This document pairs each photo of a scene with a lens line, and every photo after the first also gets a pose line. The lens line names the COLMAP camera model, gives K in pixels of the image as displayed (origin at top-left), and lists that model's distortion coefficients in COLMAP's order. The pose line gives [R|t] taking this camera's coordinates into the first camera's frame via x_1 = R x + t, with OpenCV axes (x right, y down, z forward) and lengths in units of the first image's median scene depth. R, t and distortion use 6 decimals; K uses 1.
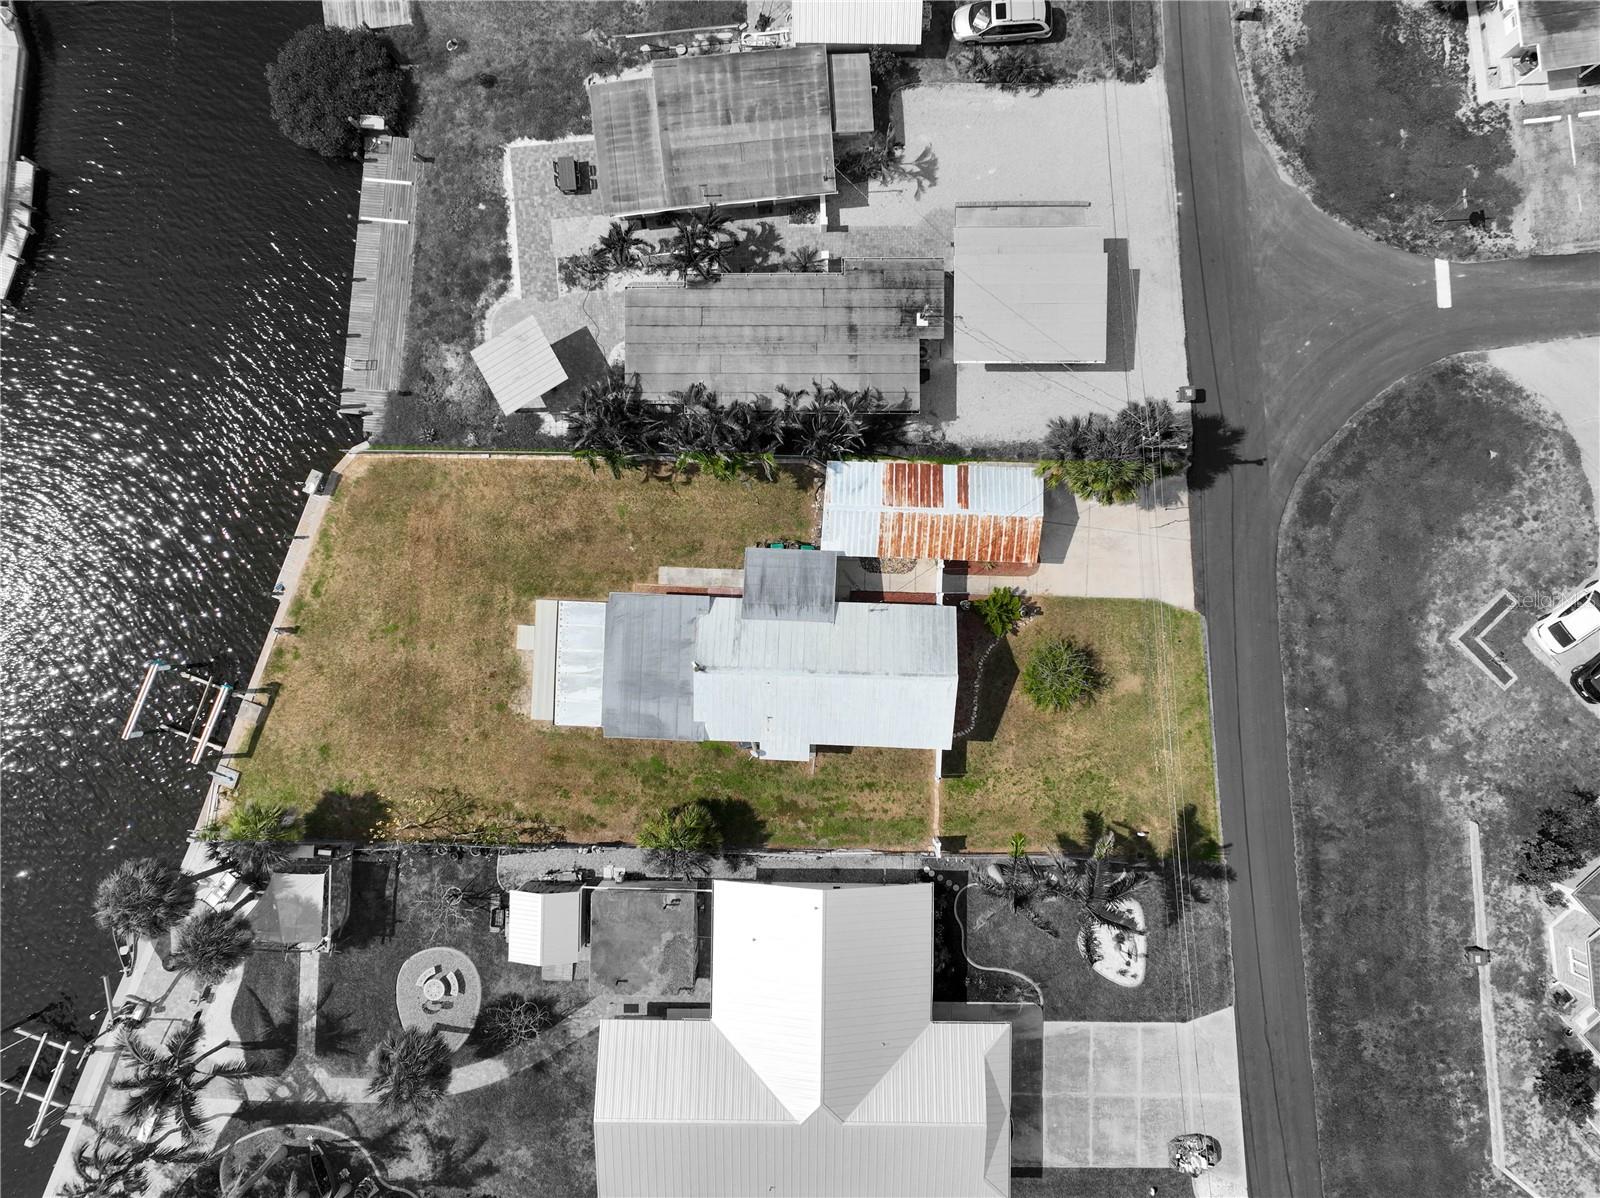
lens RADIAL K [[1125.5, 0, 800.0], [0, 1125.5, 599.0], [0, 0, 1]] dist [-0.024037, -0.001049]
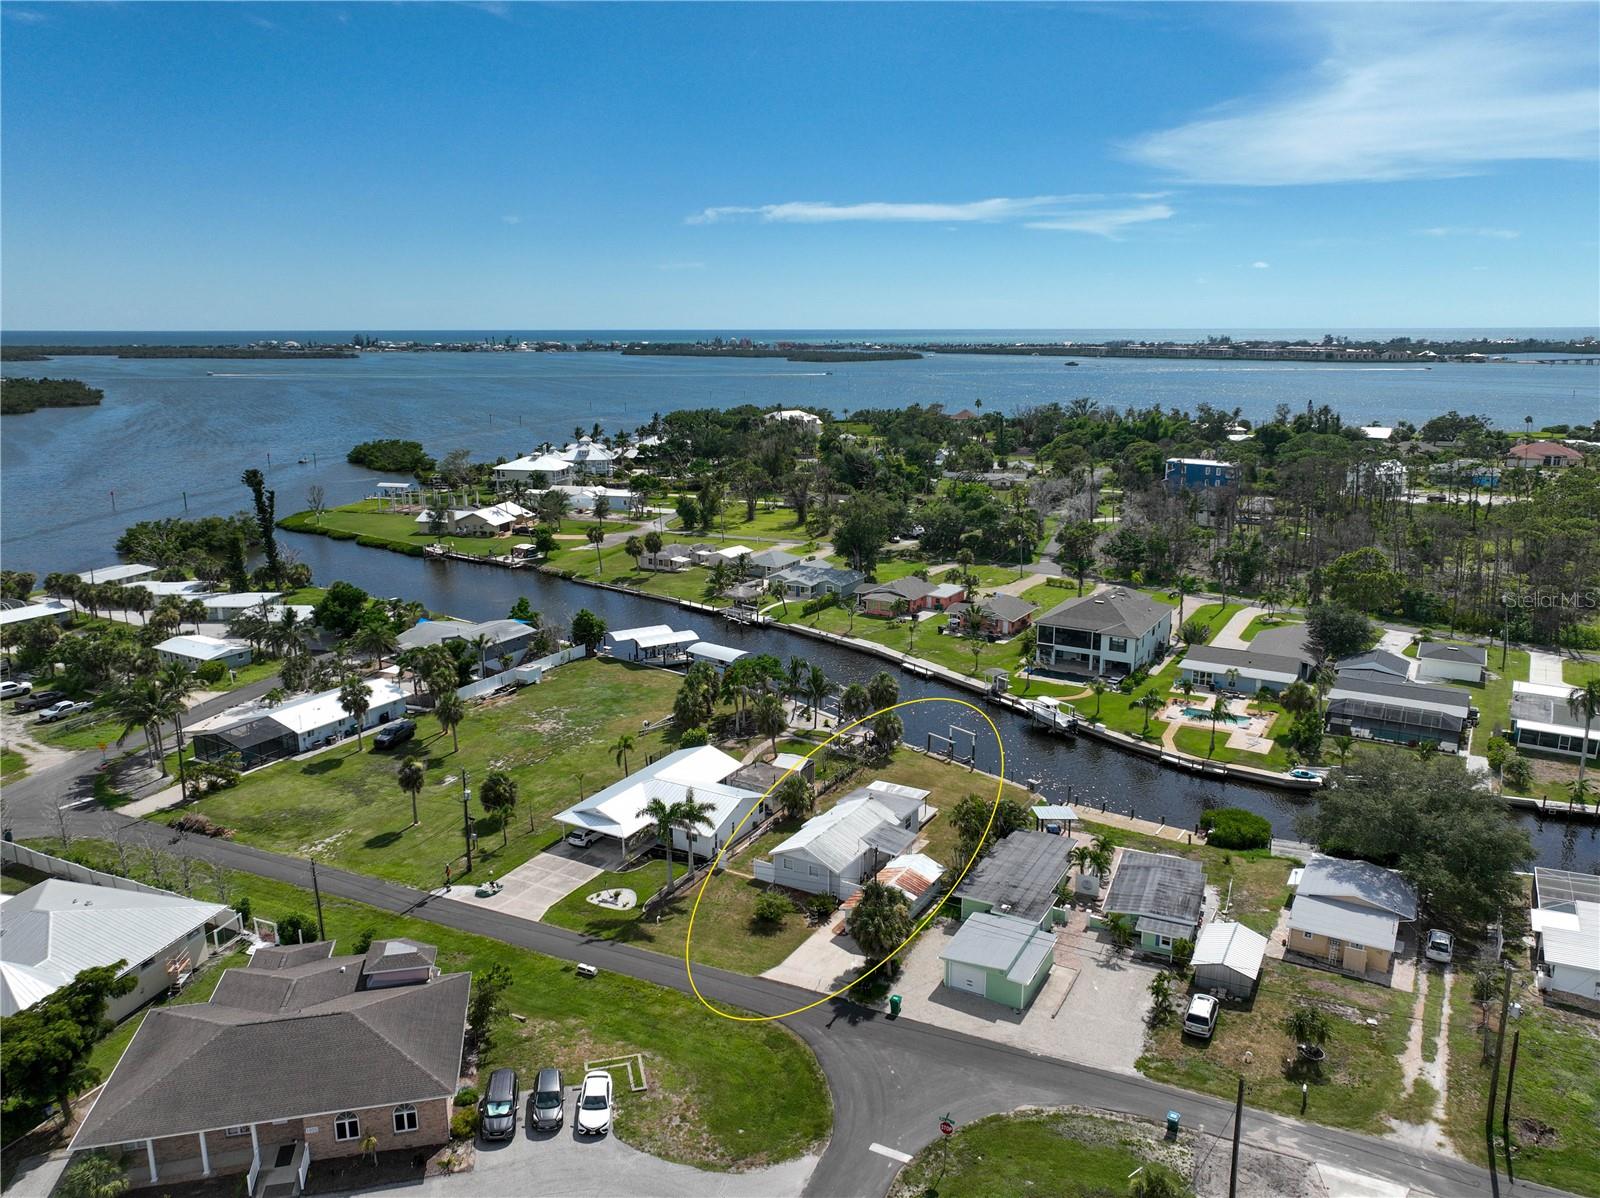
lens RADIAL K [[1143.0, 0, 800.0], [0, 1143.0, 586.4], [0, 0, 1]] dist [0.003520, 0.007286]
pose [[-0.490006, 0.213084, -0.845275, 1.463832], [-0.871379, -0.092648, 0.481783, -0.700759], [0.024347, 0.972631, 0.231075, 0.155806]]
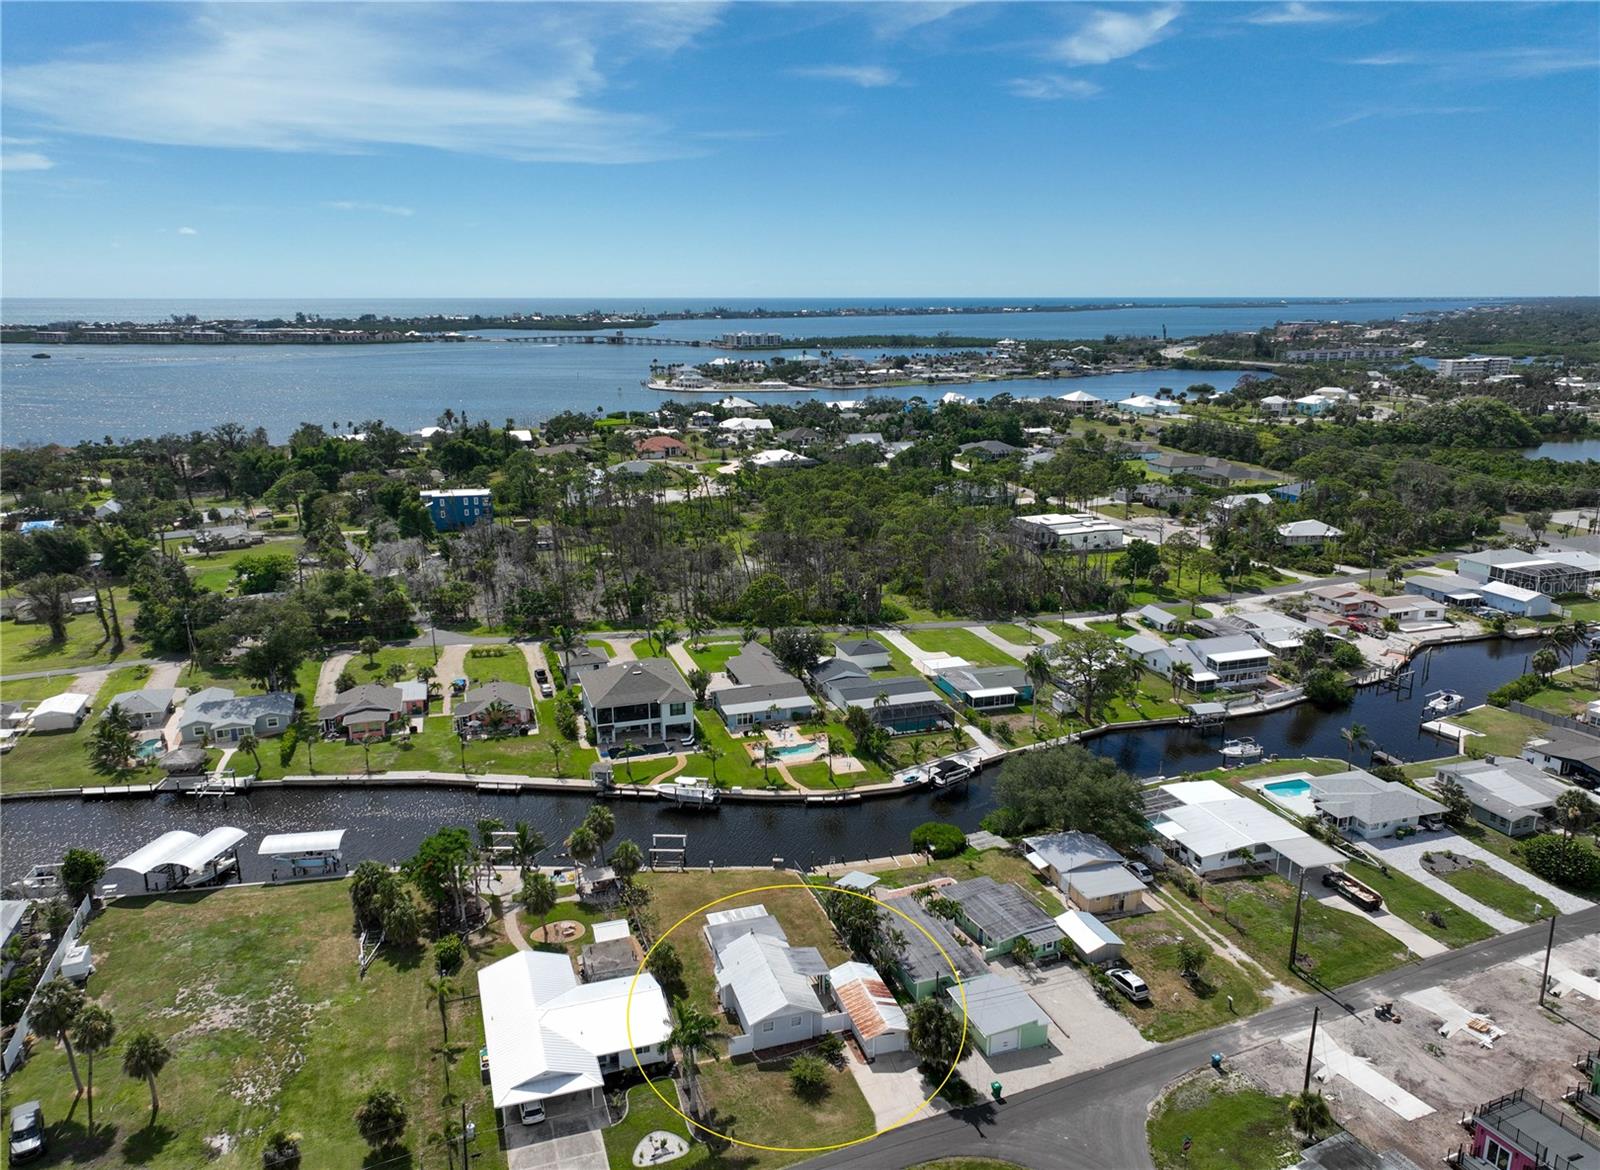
lens RADIAL K [[1148.2, 0, 800.0], [0, 1148.2, 585.0], [0, 0, 1]] dist [0.001602, 0.011514]
pose [[0.332242, 0.250077, -0.909438, 1.562695], [-0.943158, 0.096586, -0.318001, 0.542496], [0.008314, 0.963396, 0.267952, -0.166747]]
